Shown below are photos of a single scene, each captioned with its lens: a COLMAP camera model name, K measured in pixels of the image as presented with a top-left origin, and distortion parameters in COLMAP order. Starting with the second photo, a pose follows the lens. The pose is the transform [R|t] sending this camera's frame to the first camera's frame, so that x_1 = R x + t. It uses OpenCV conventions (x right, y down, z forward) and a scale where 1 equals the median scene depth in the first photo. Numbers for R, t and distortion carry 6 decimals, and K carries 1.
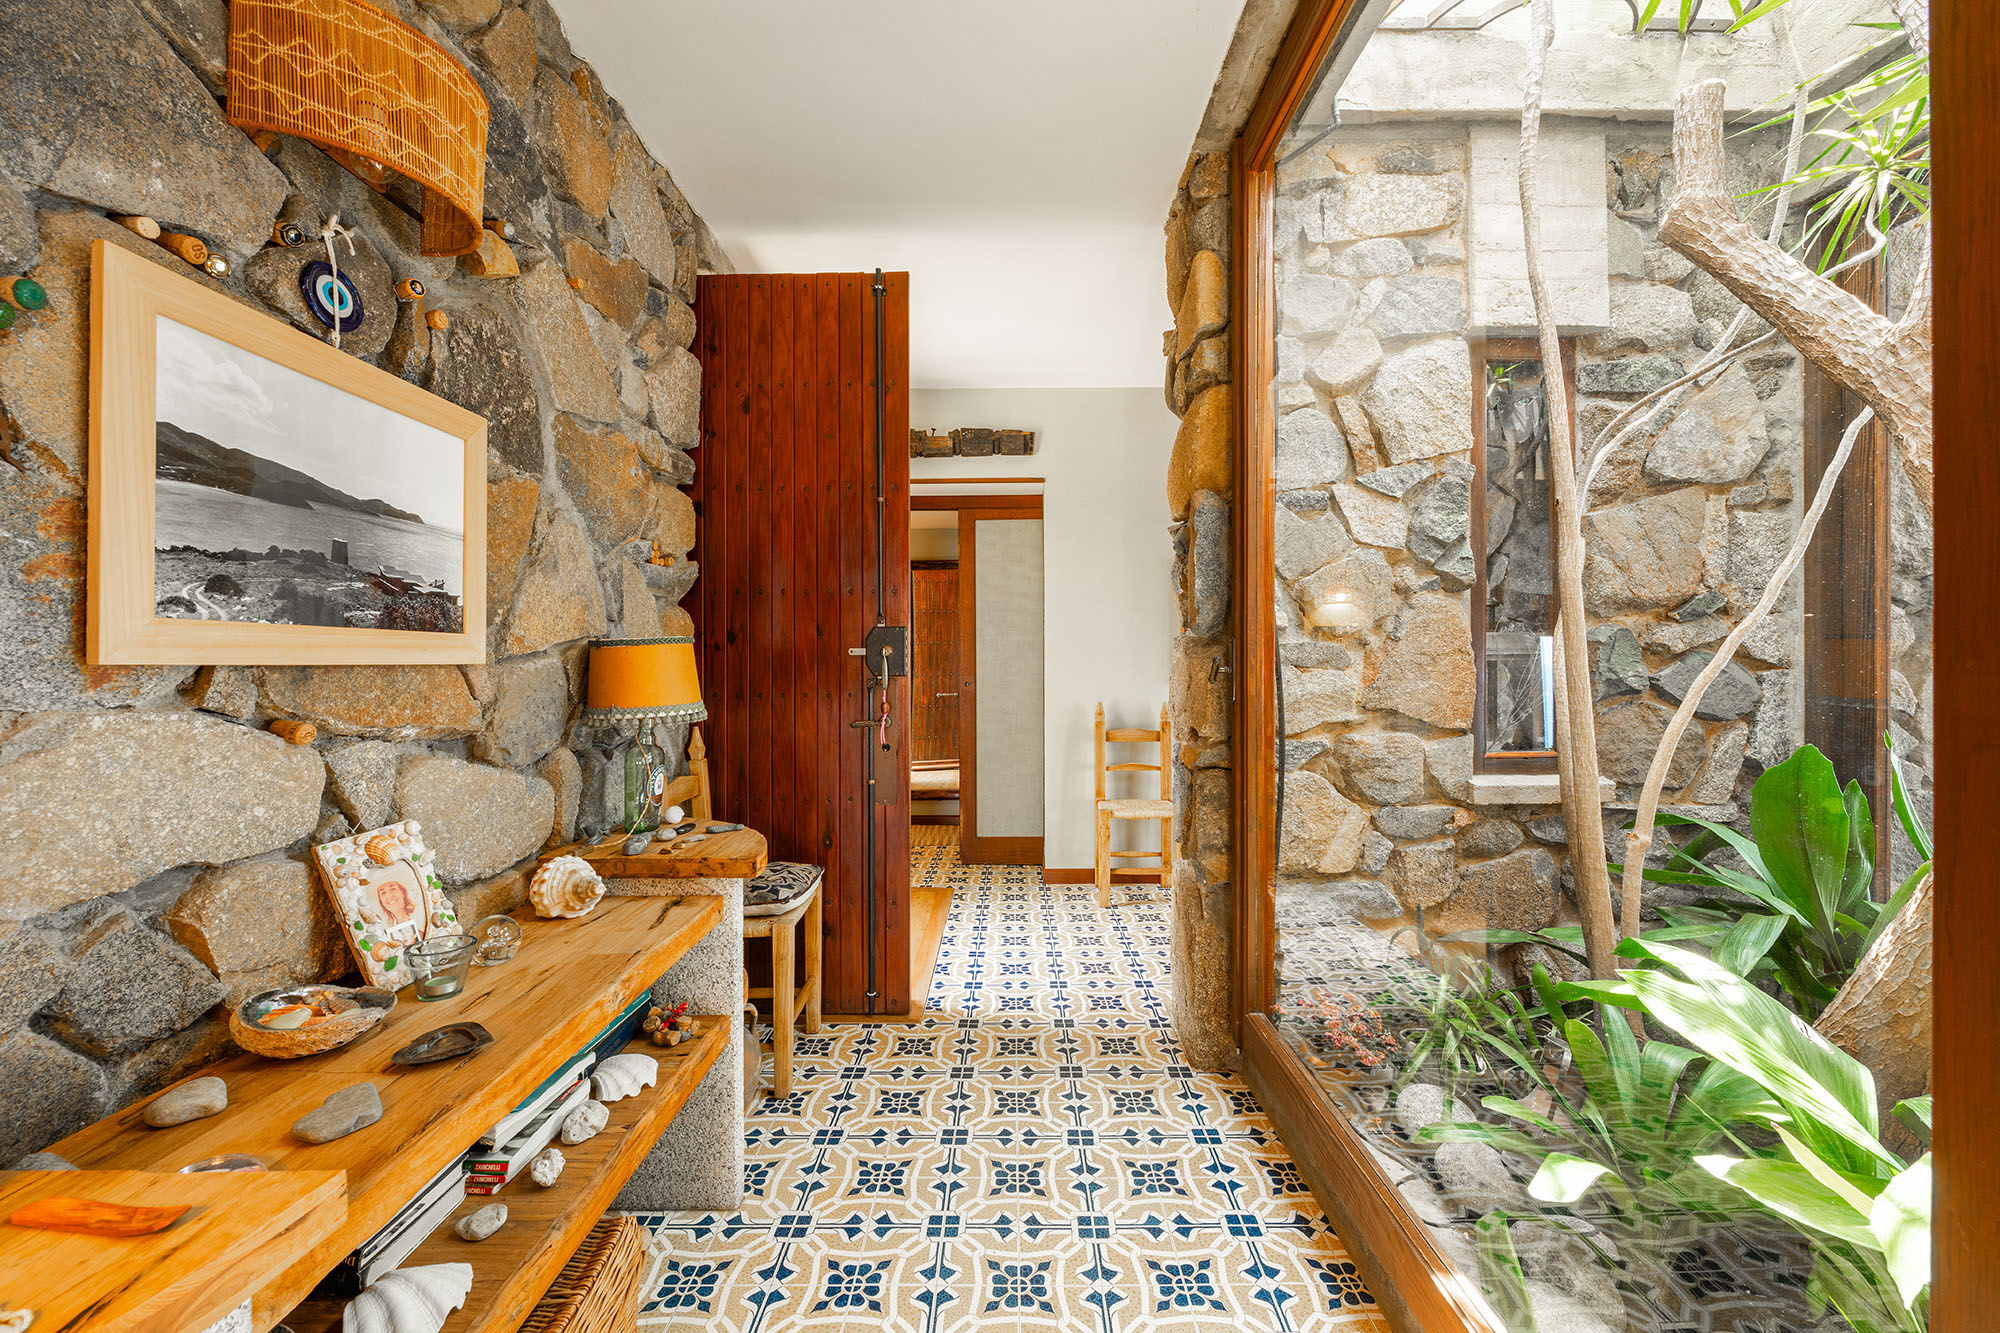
lens RADIAL K [[822.8, 0, 988.2], [0, 822.8, 655.1], [0, 0, 1]] dist [0.023911, 0.000061]
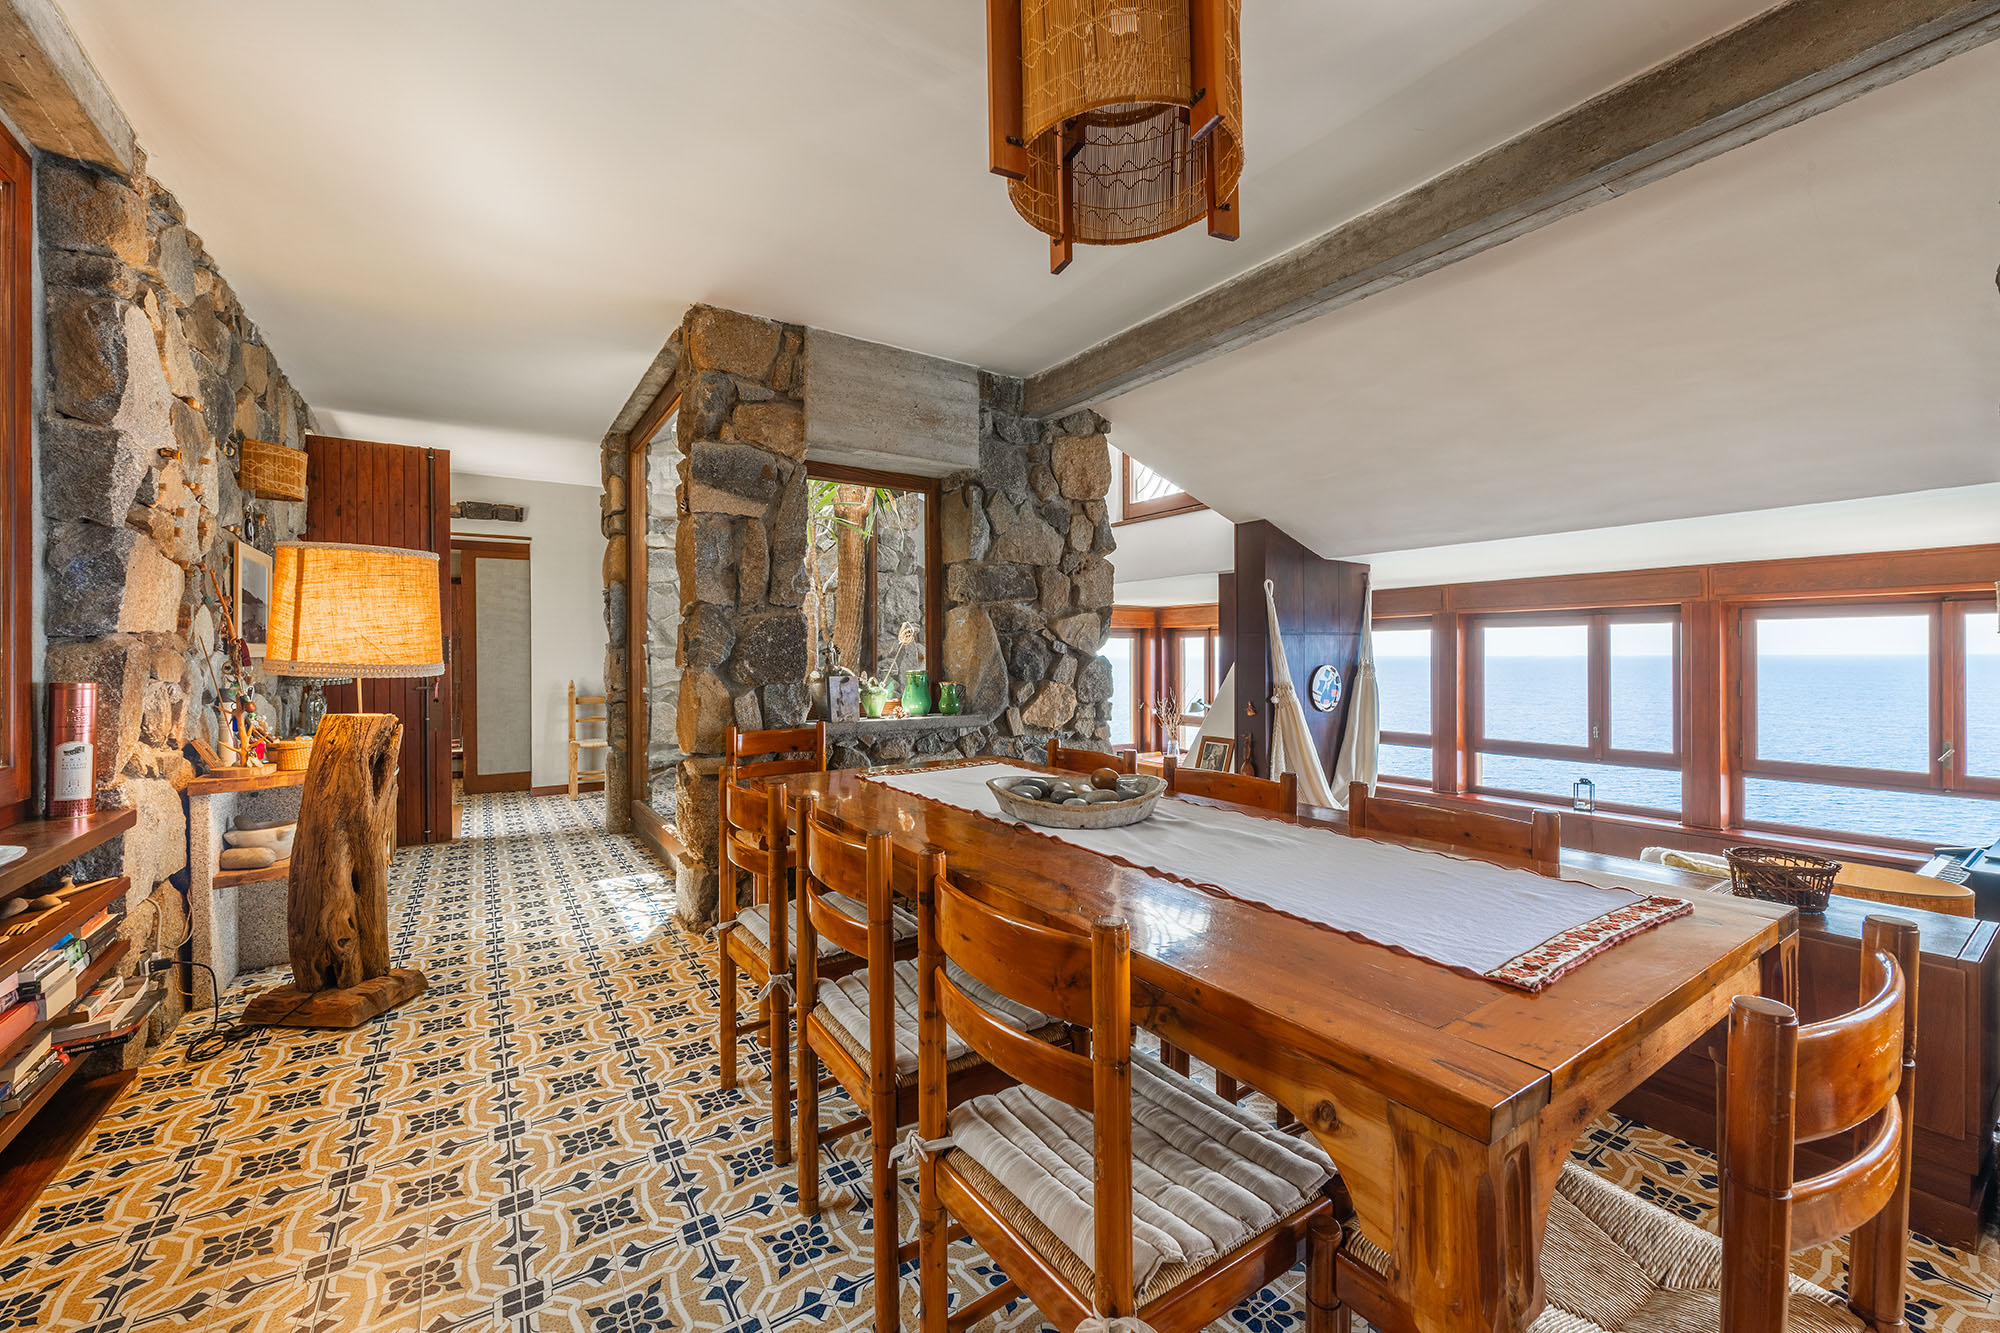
lens RADIAL K [[793.5, 0, 1012.8], [0, 793.5, 665.5], [0, 0, 1]] dist [-0.003680, -0.001293]
pose [[0.812853, -0.005655, 0.582441, -0.065884], [-0.008356, 0.999737, 0.021367, -0.011279], [-0.582409, -0.022235, 0.812592, -0.769735]]
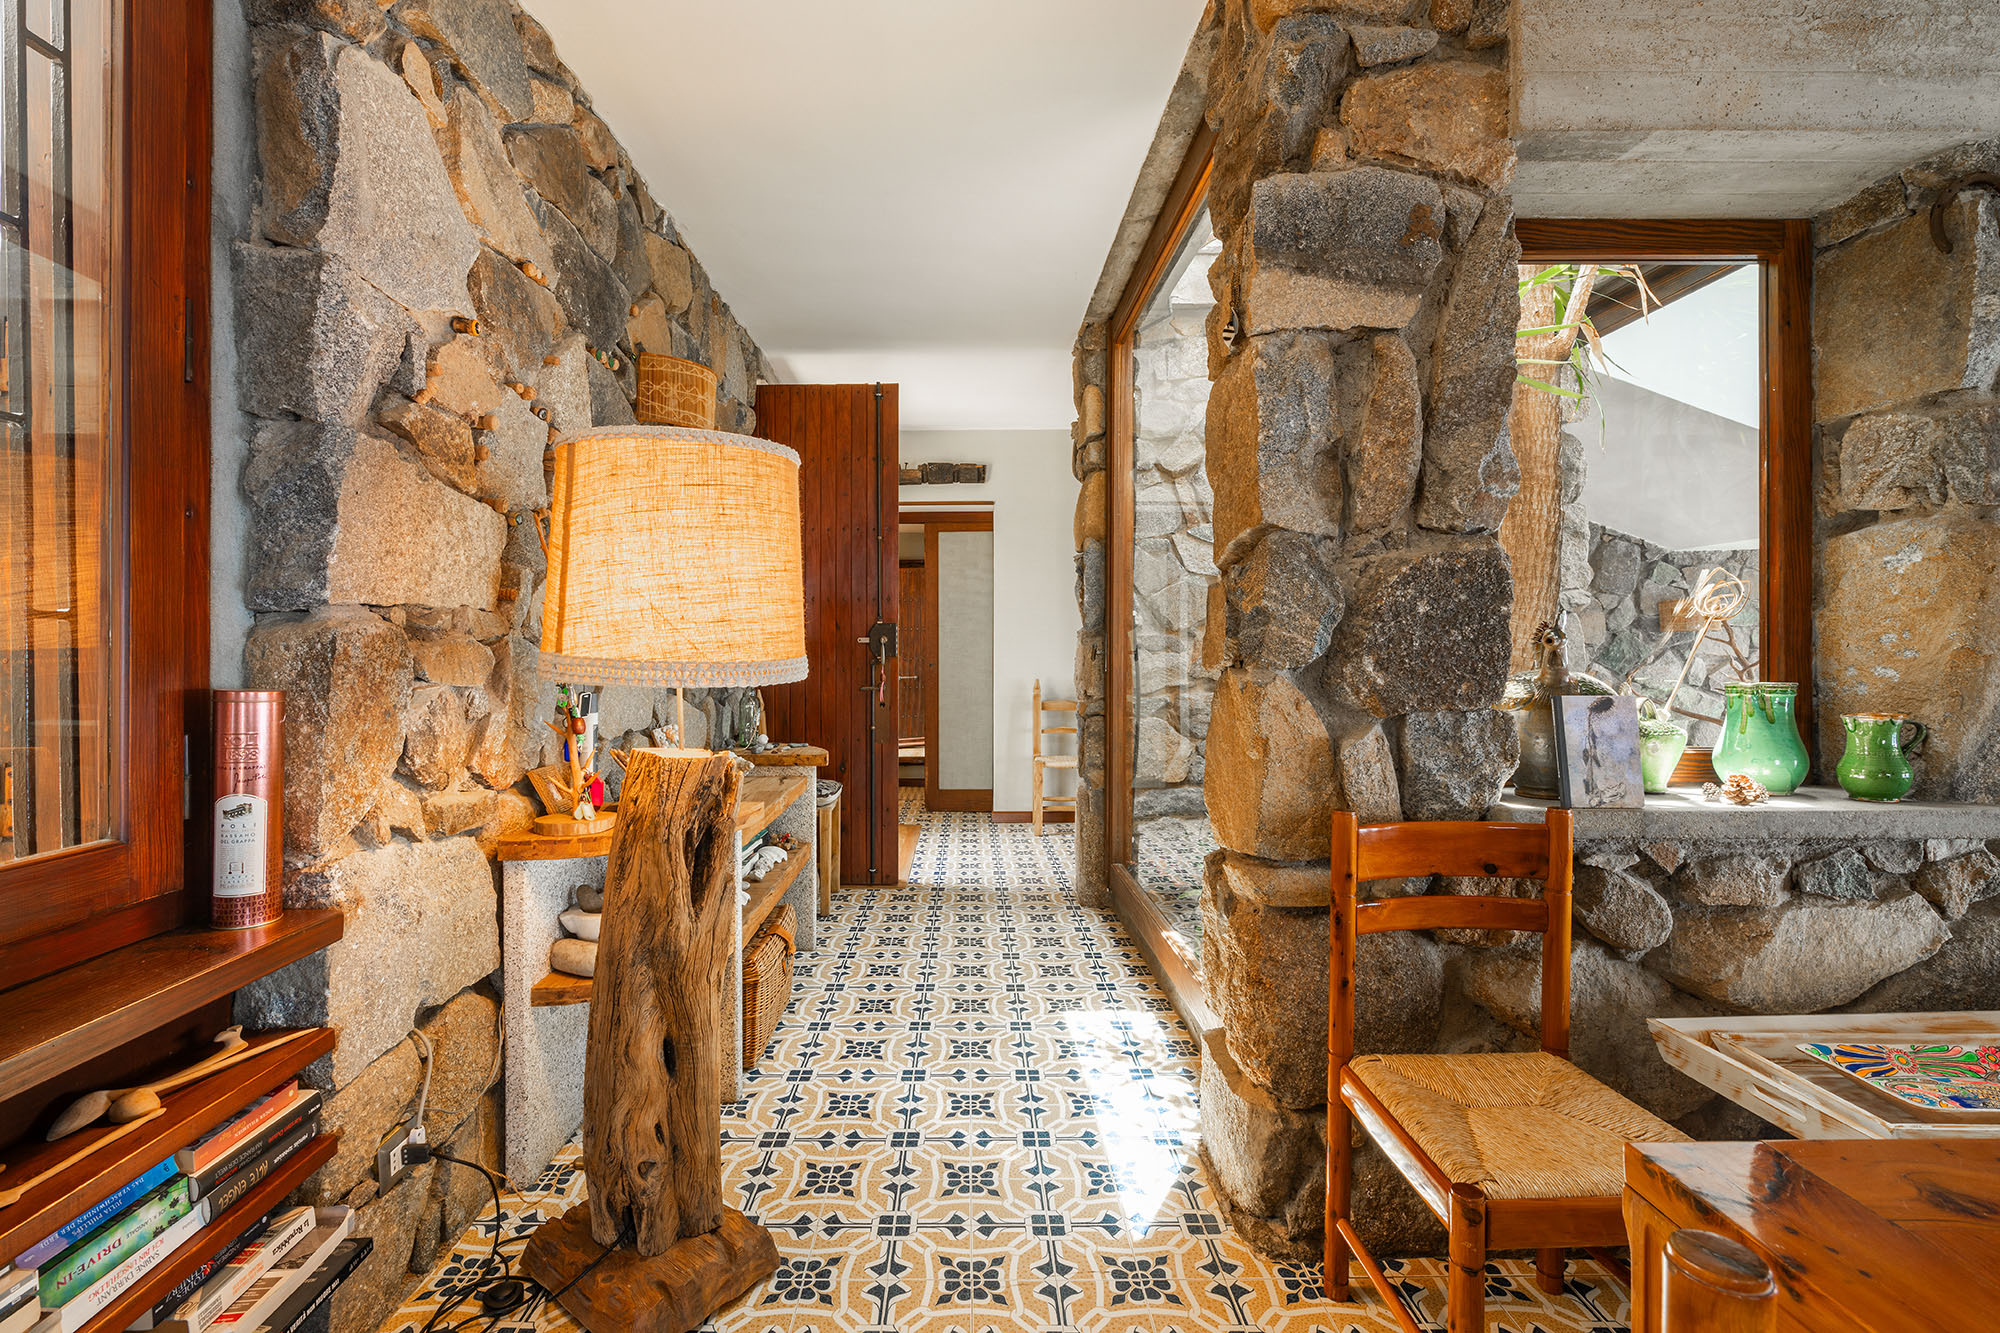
lens RADIAL K [[900.2, 0, 953.9], [0, 900.2, 646.7], [0, 0, 1]] dist [-0.000201, -0.000142]
pose [[0.999896, 0.002889, 0.014136, -0.011650], [-0.003028, 0.999947, 0.009845, -0.005038], [-0.014107, -0.009886, 0.999852, -0.382150]]
